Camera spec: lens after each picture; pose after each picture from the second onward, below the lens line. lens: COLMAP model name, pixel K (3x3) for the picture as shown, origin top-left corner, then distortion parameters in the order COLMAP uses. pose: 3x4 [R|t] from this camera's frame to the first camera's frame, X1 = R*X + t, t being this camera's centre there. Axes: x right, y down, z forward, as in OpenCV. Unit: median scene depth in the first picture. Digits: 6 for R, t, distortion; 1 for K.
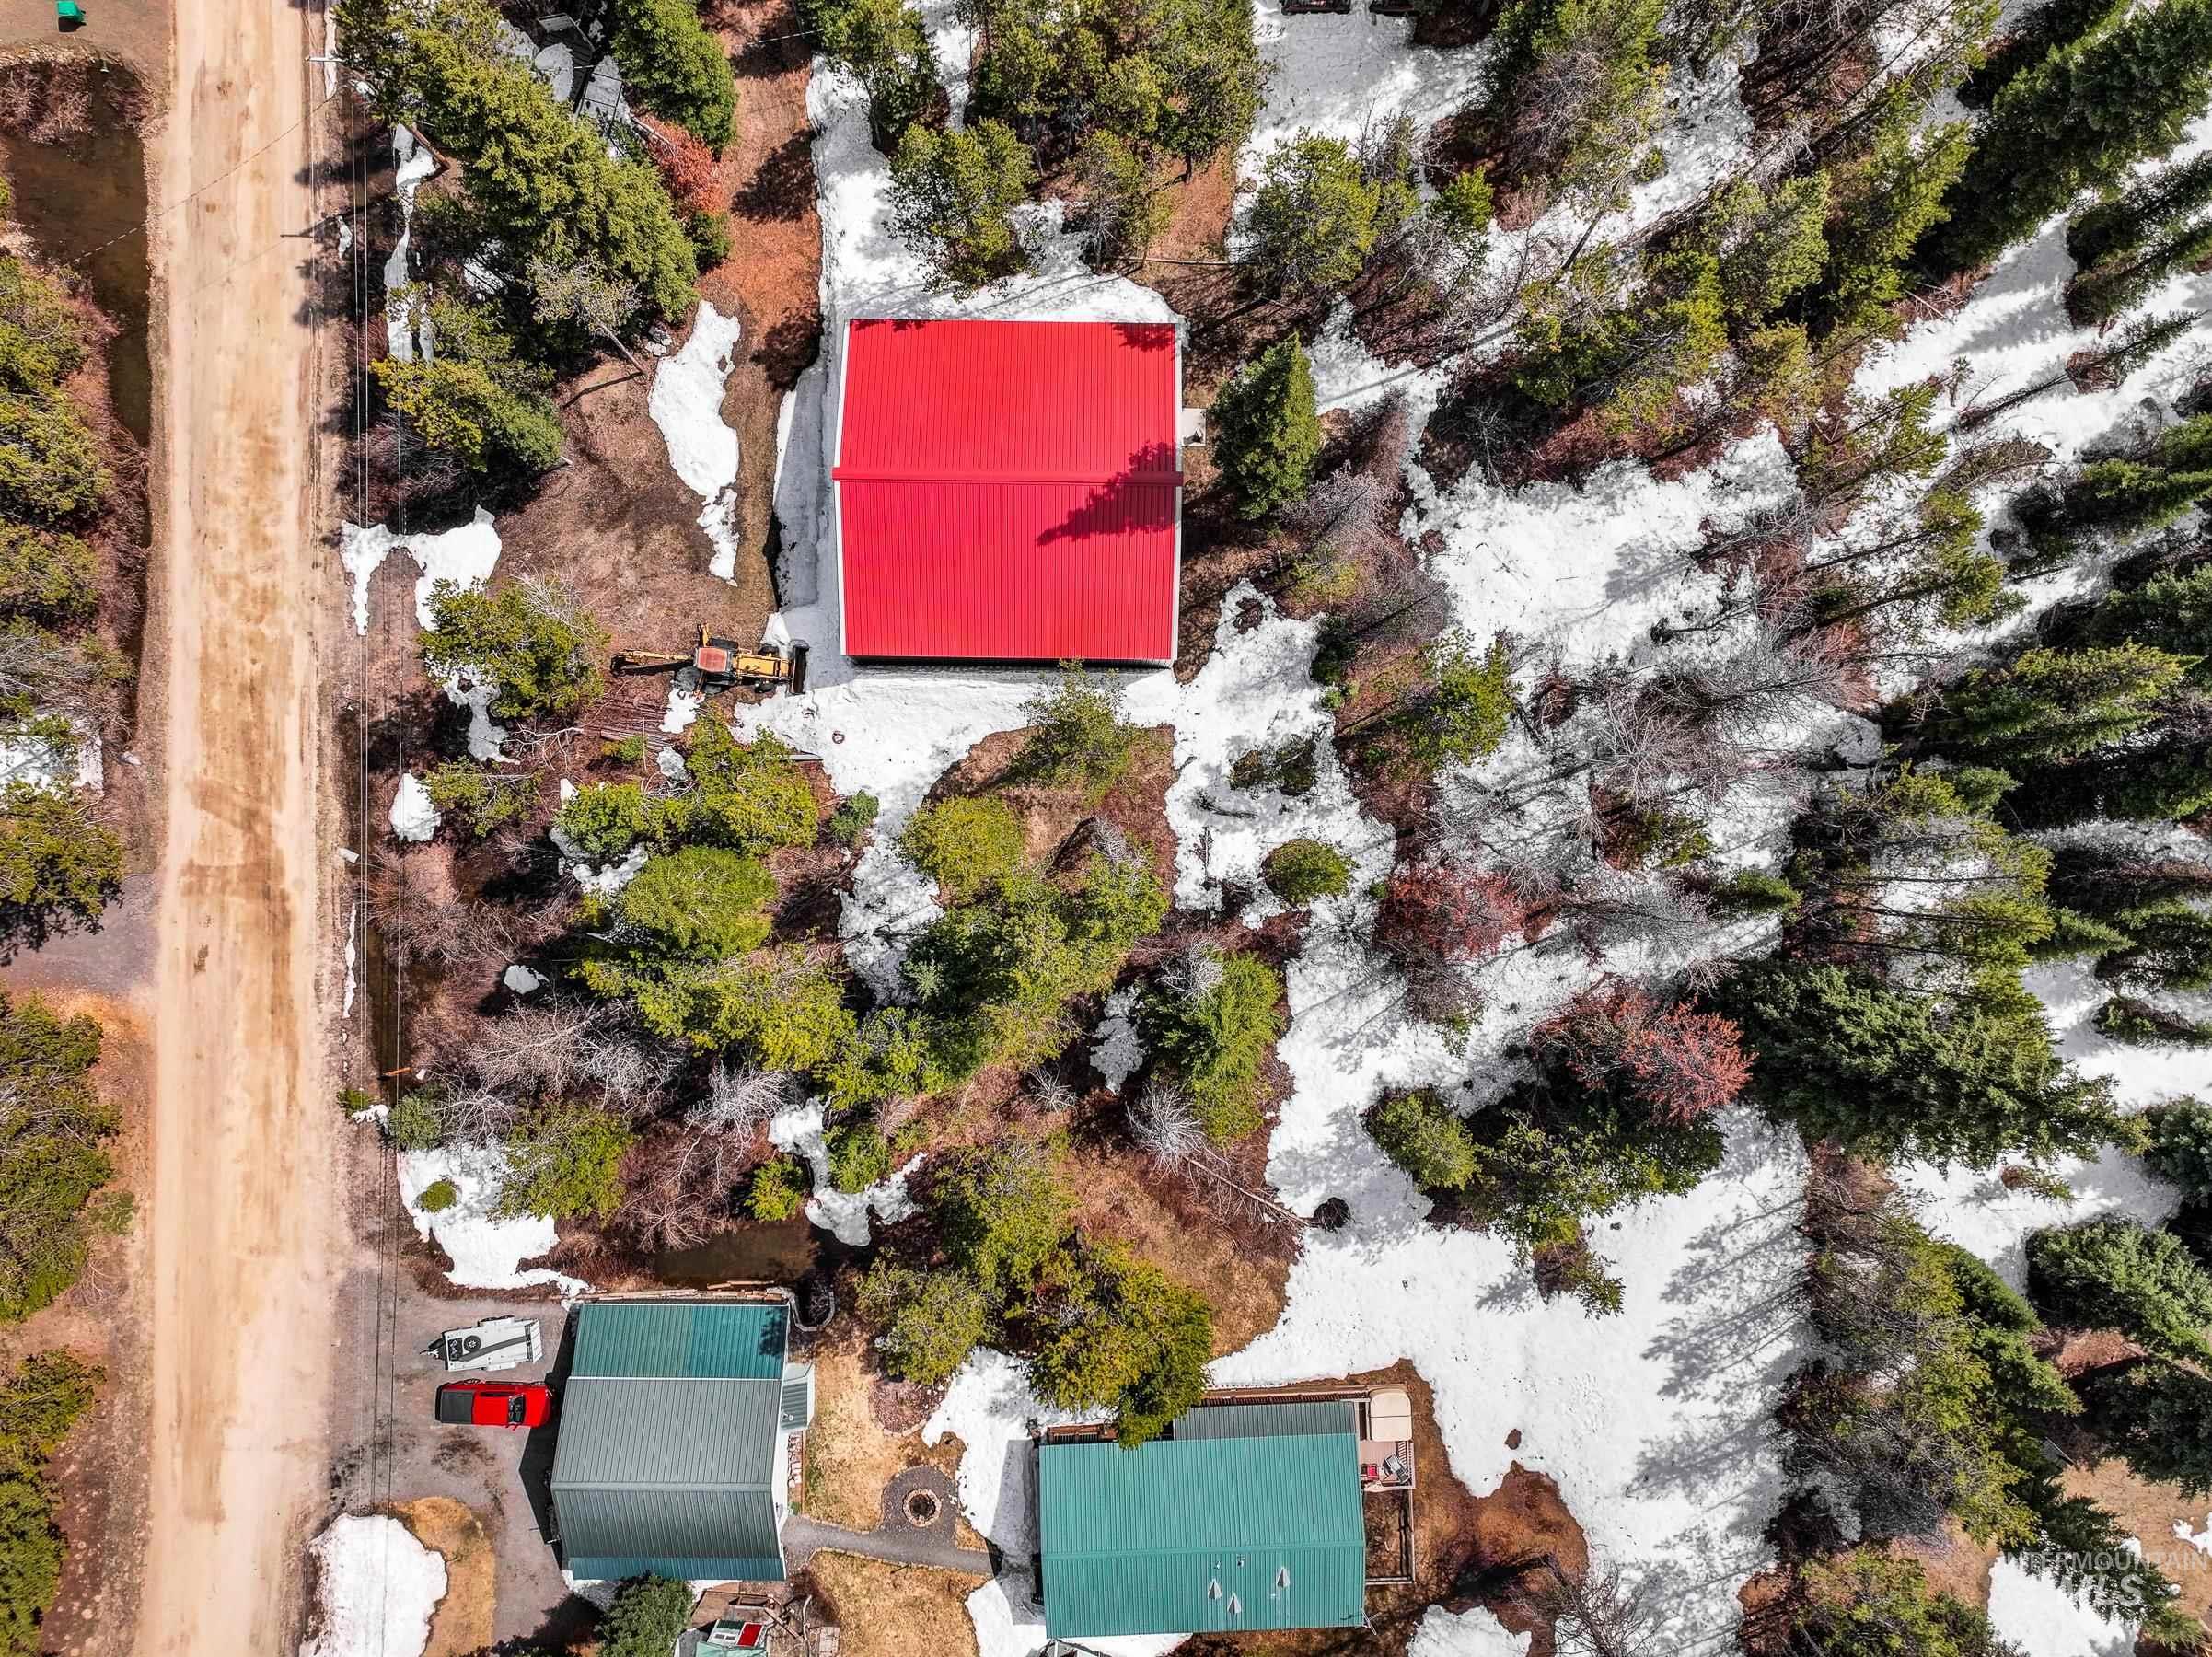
lens RADIAL K [[1550.7, 0, 1109.7], [0, 1550.7, 837.7], [0, 0, 1]] dist [0.000020, 0.018782]
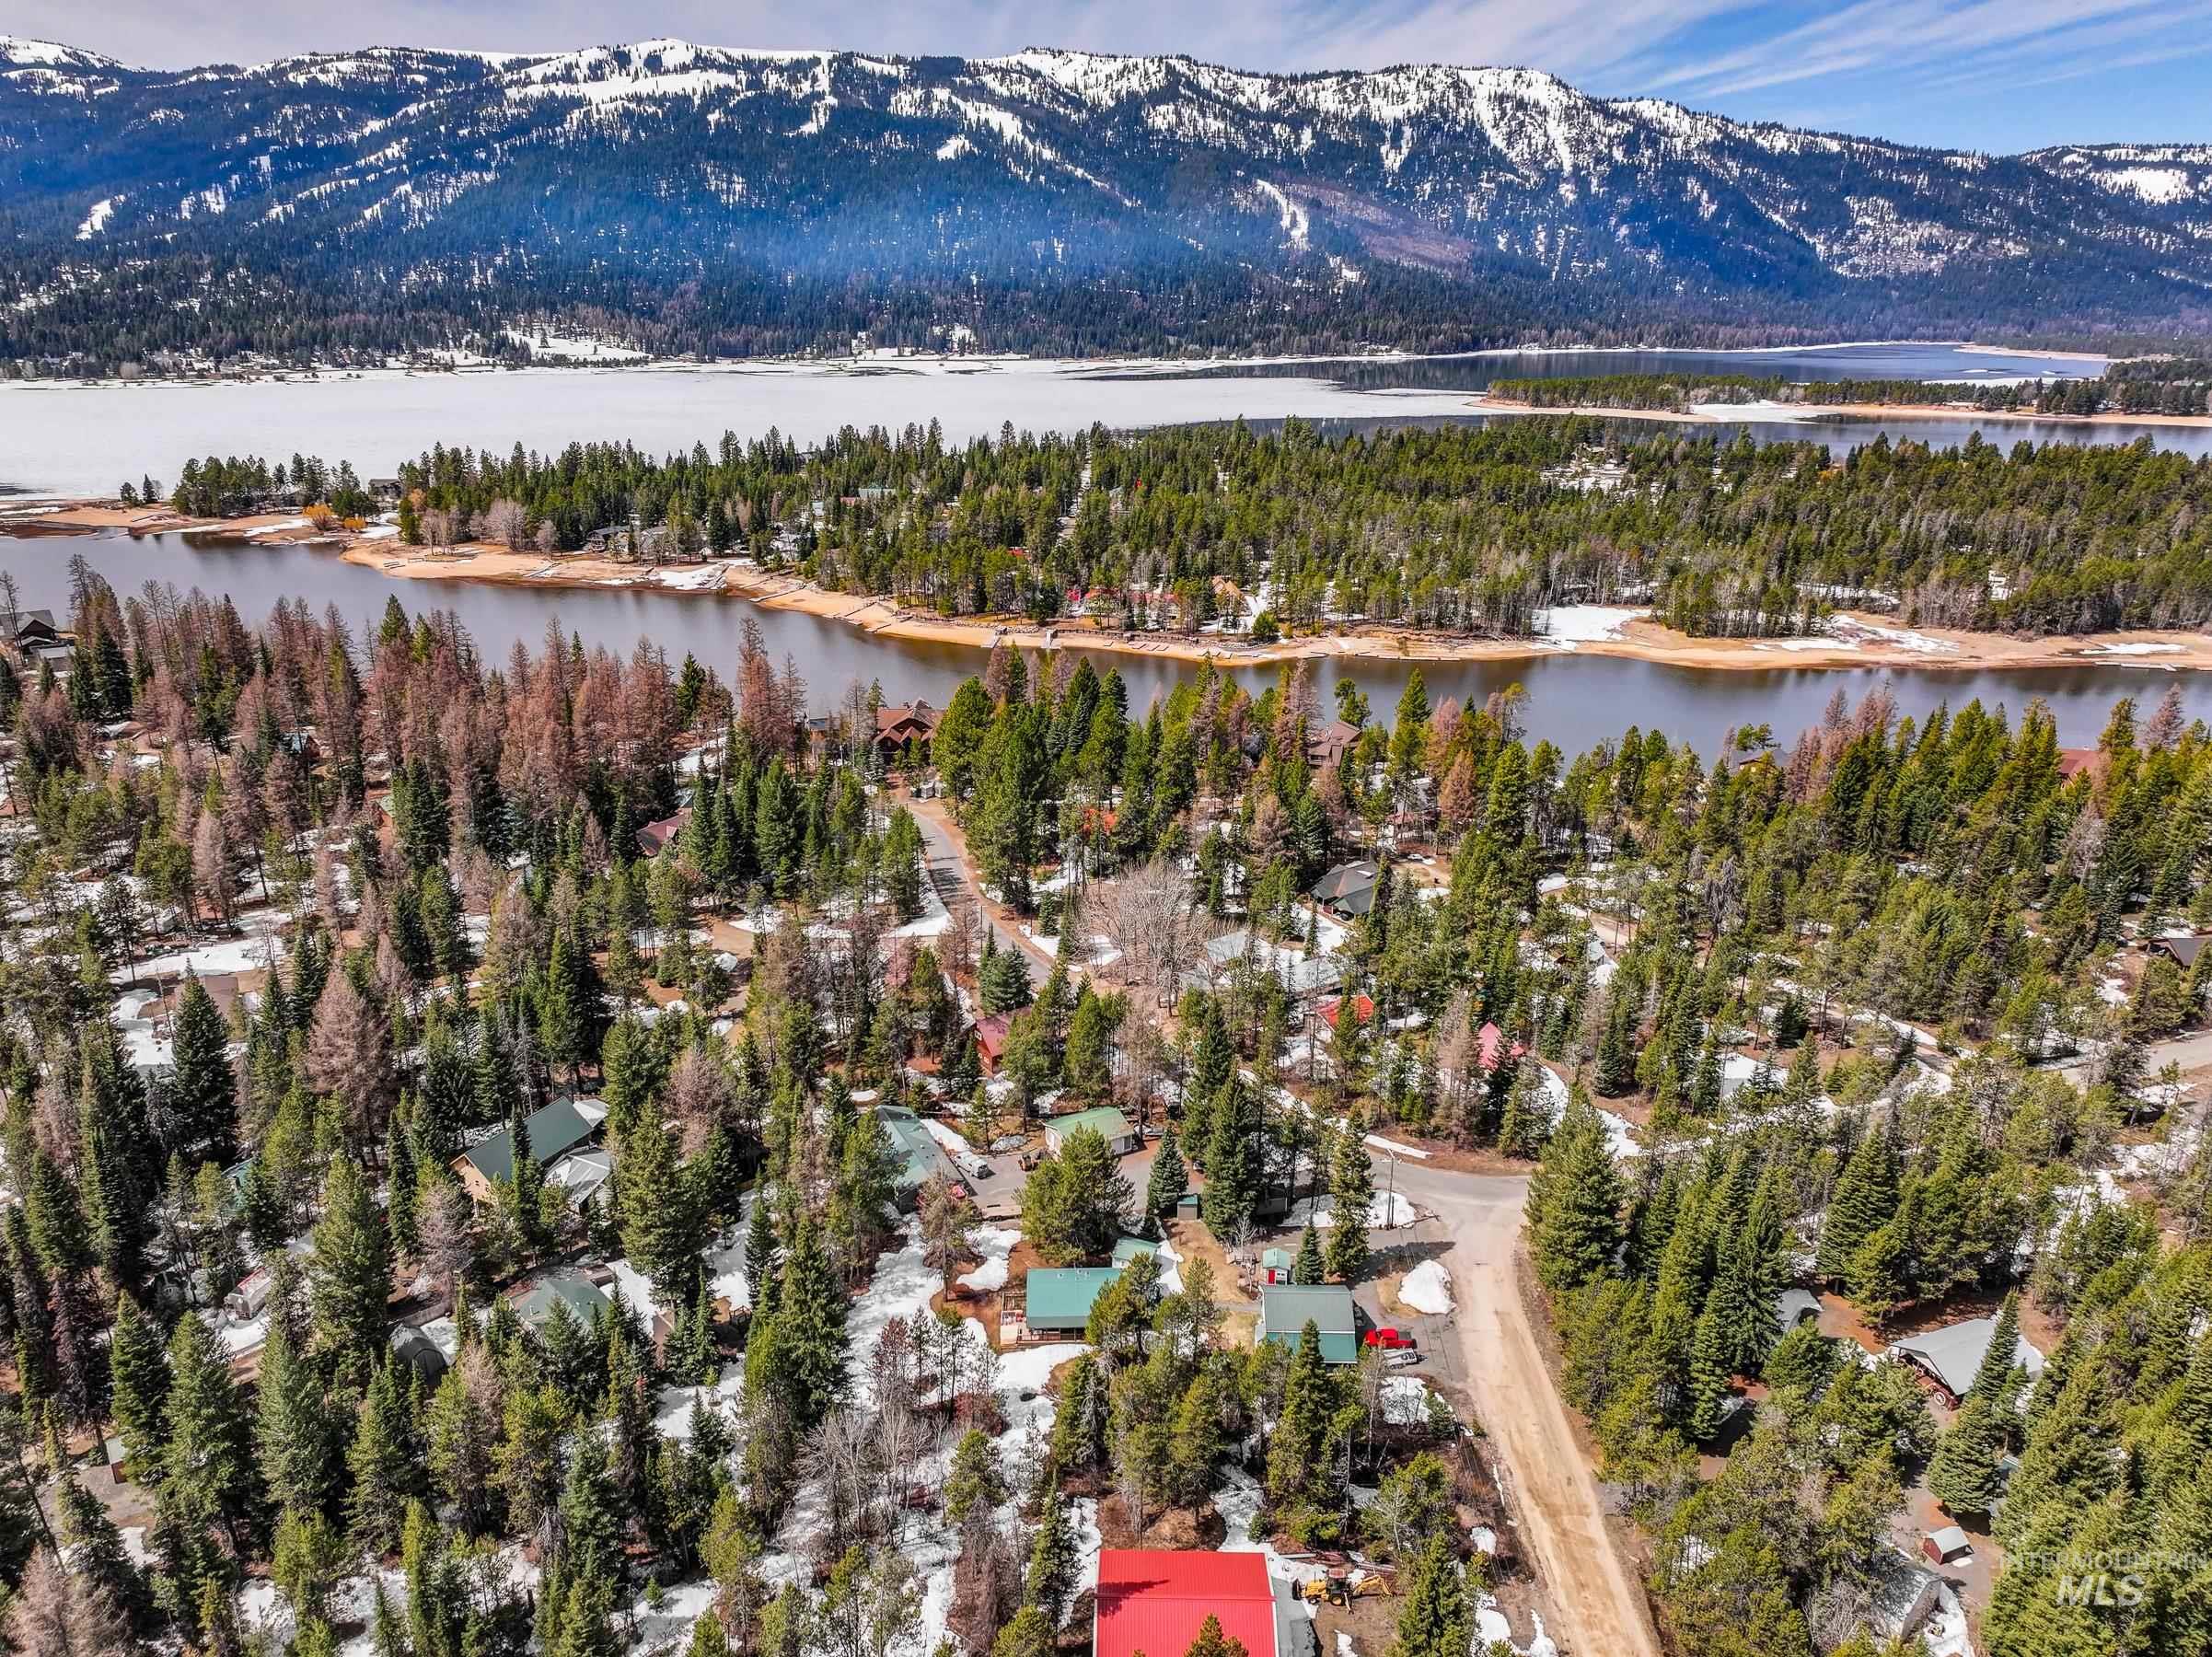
lens RADIAL K [[1550.7, 0, 1116.8], [0, 1550.7, 820.3], [0, 0, 1]] dist [0.000020, 0.018782]
pose [[-0.999907, -0.013333, -0.002810, 0.034306], [0.001547, -0.315983, 0.948764, -1.595395], [-0.013537, 0.948671, 0.315975, -0.478248]]
